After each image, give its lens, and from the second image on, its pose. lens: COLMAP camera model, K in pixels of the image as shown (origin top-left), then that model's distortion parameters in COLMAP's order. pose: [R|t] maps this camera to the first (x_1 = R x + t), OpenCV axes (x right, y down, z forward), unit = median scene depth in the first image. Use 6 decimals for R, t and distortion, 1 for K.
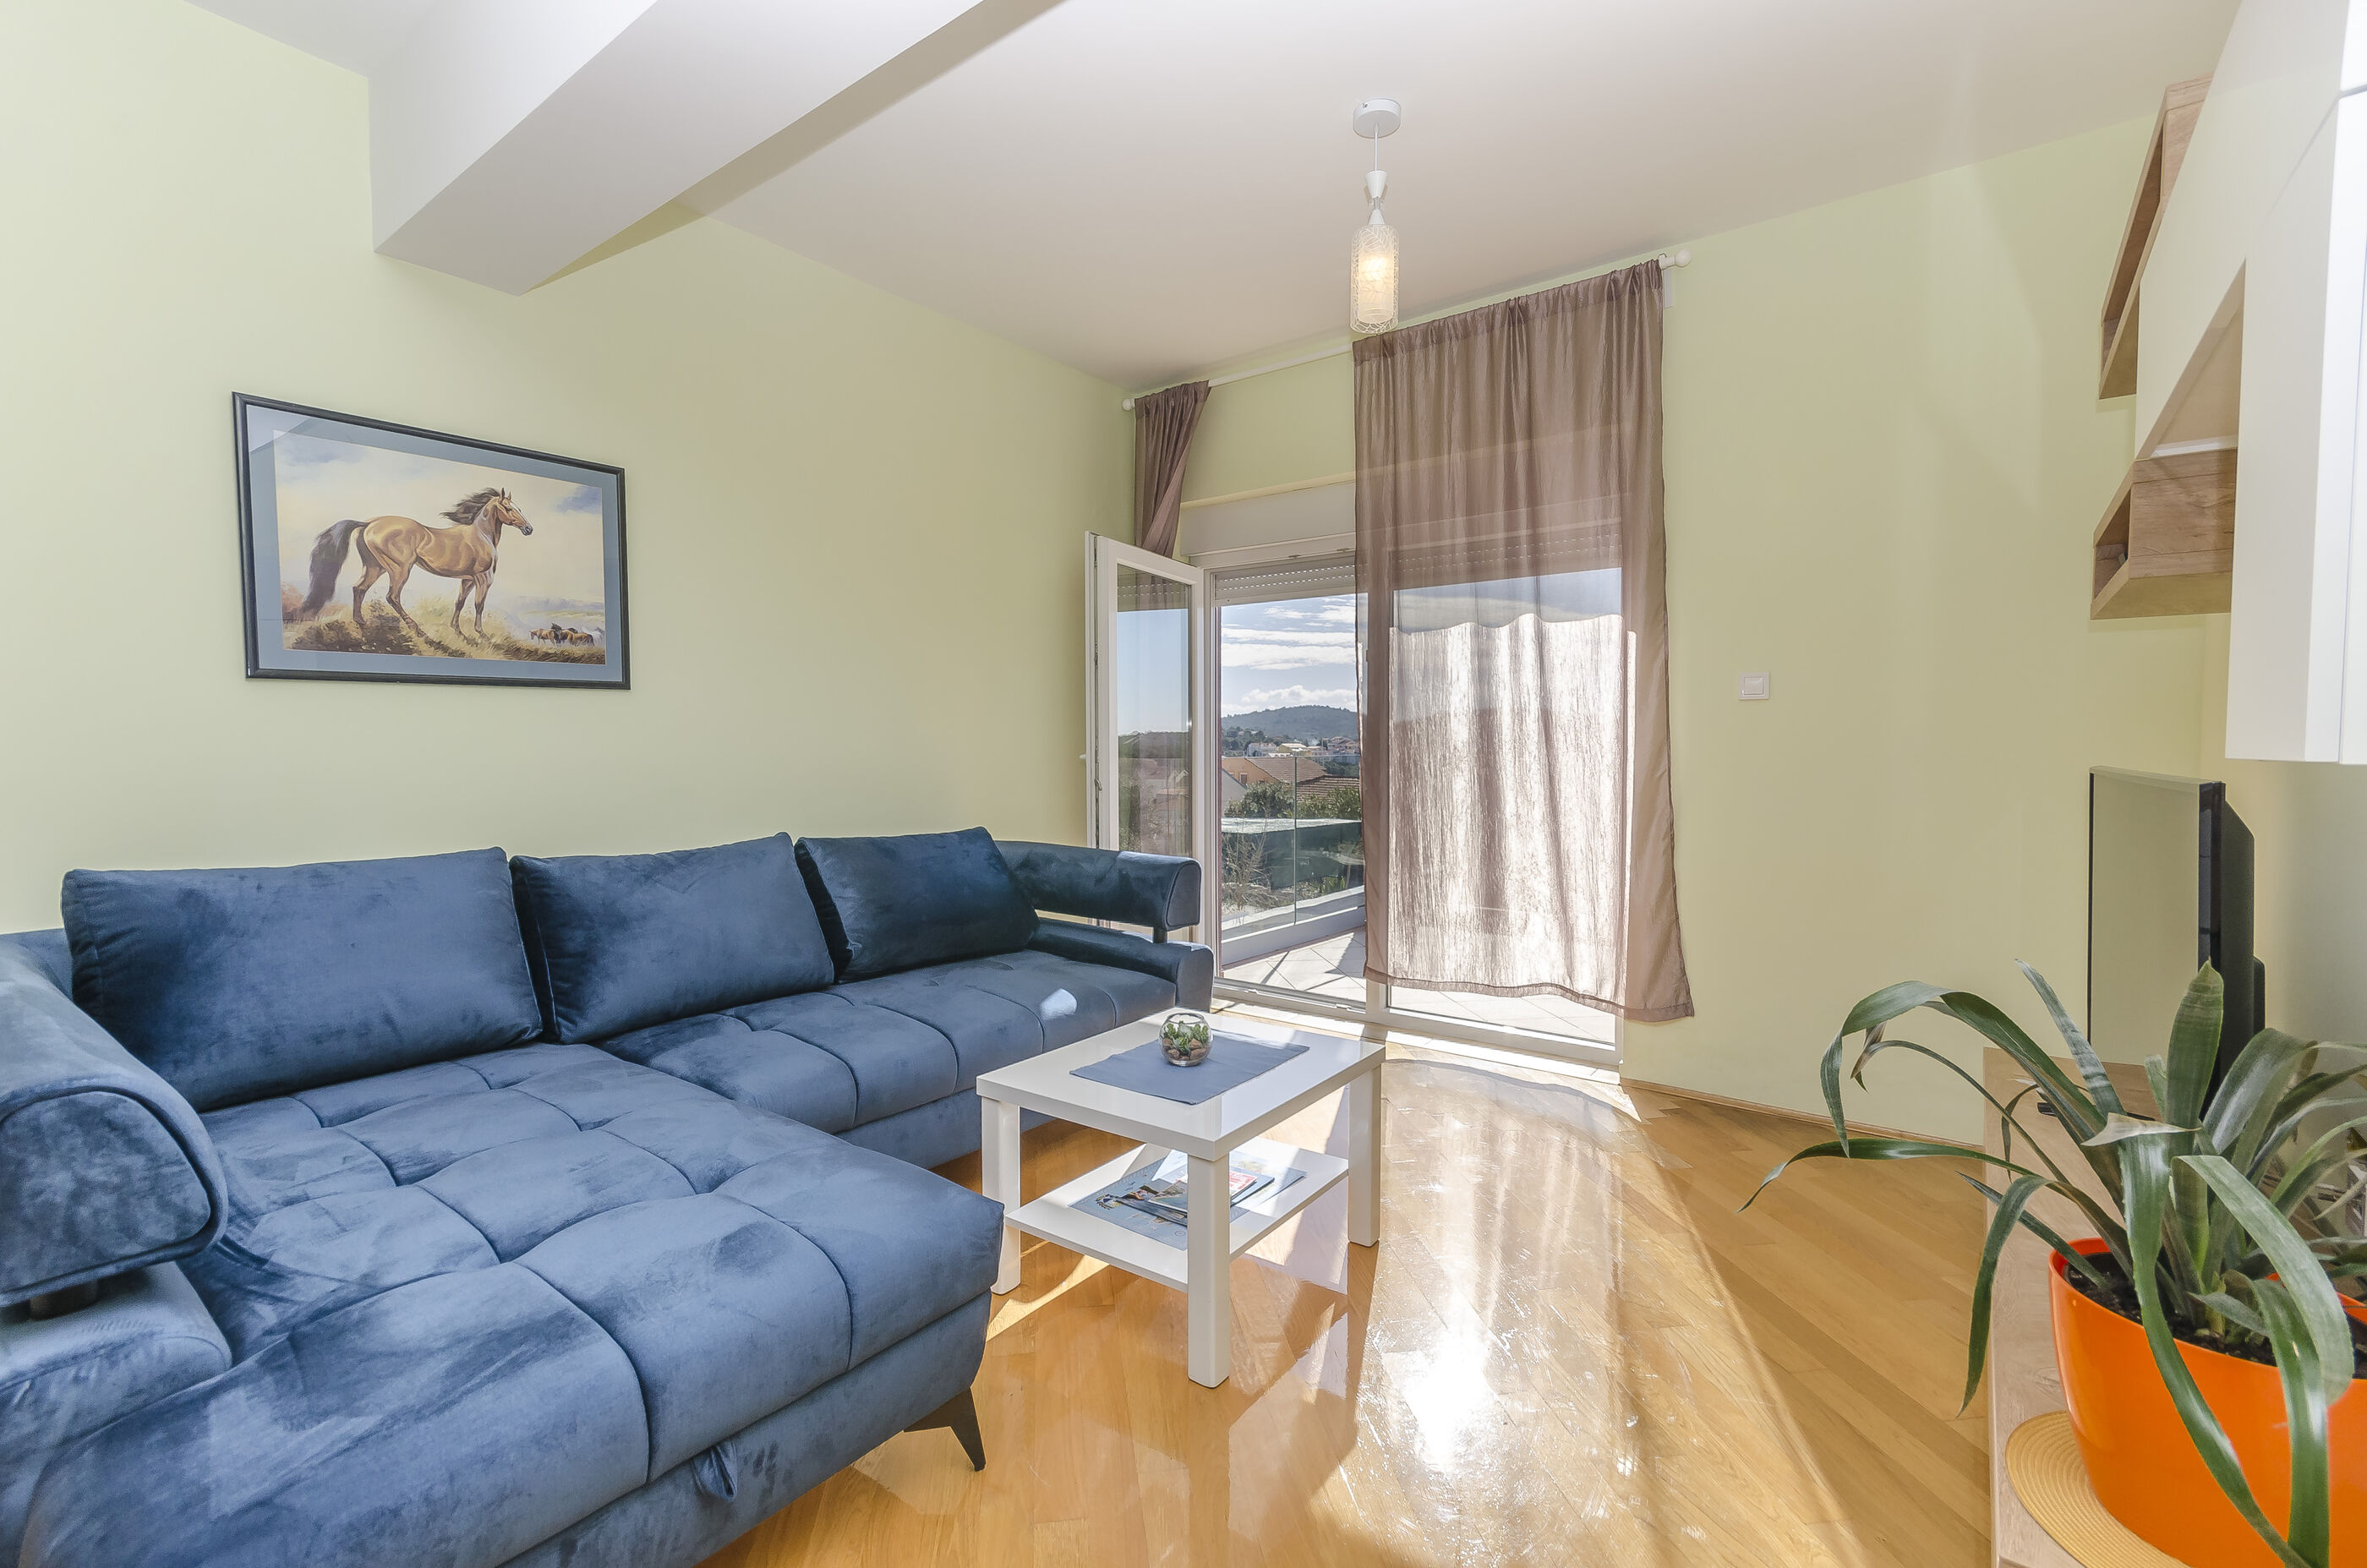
lens RADIAL K [[1004.3, 0, 1183.5], [0, 1004.3, 784.0], [0, 0, 1]] dist [-0.000659, -0.000007]
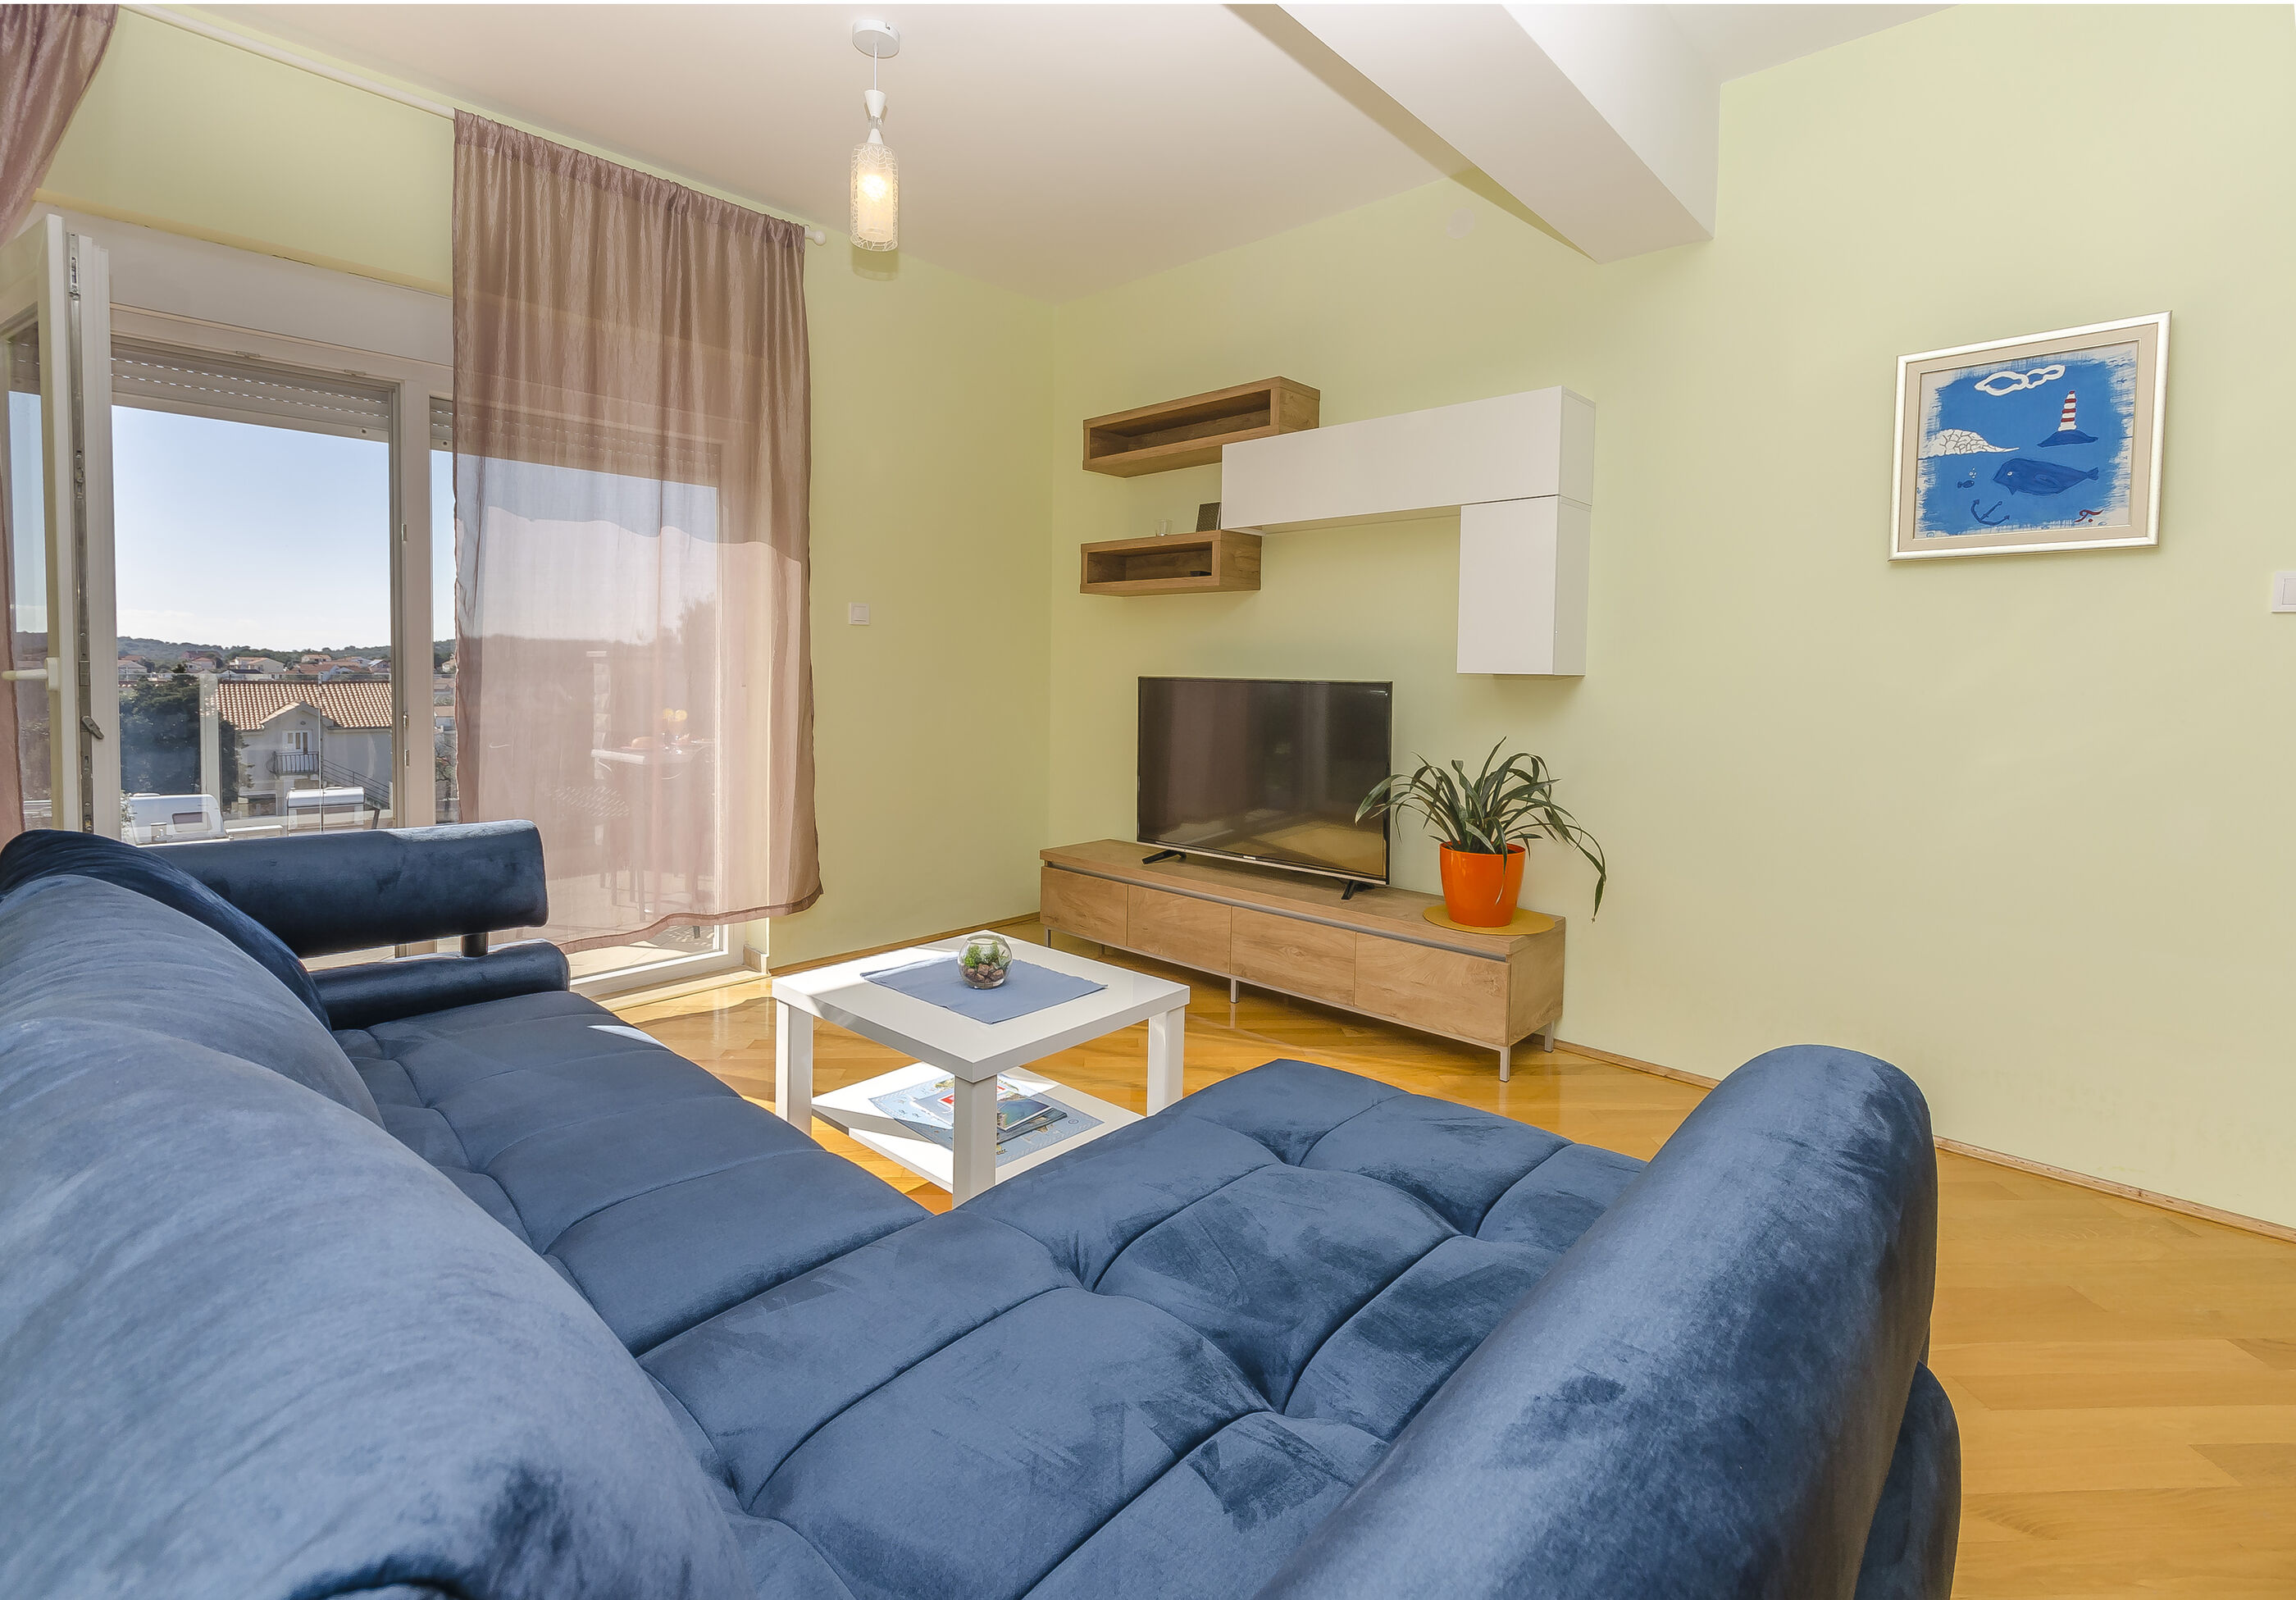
lens RADIAL K [[1059.1, 0, 1150.7], [0, 1059.1, 711.2], [0, 0, 1]] dist [-0.000524, -0.000105]
pose [[0.109954, -0.037846, 0.993216, -0.646348], [0.019136, 0.999170, 0.035954, -0.018196], [-0.993752, 0.015053, 0.110587, 0.471840]]
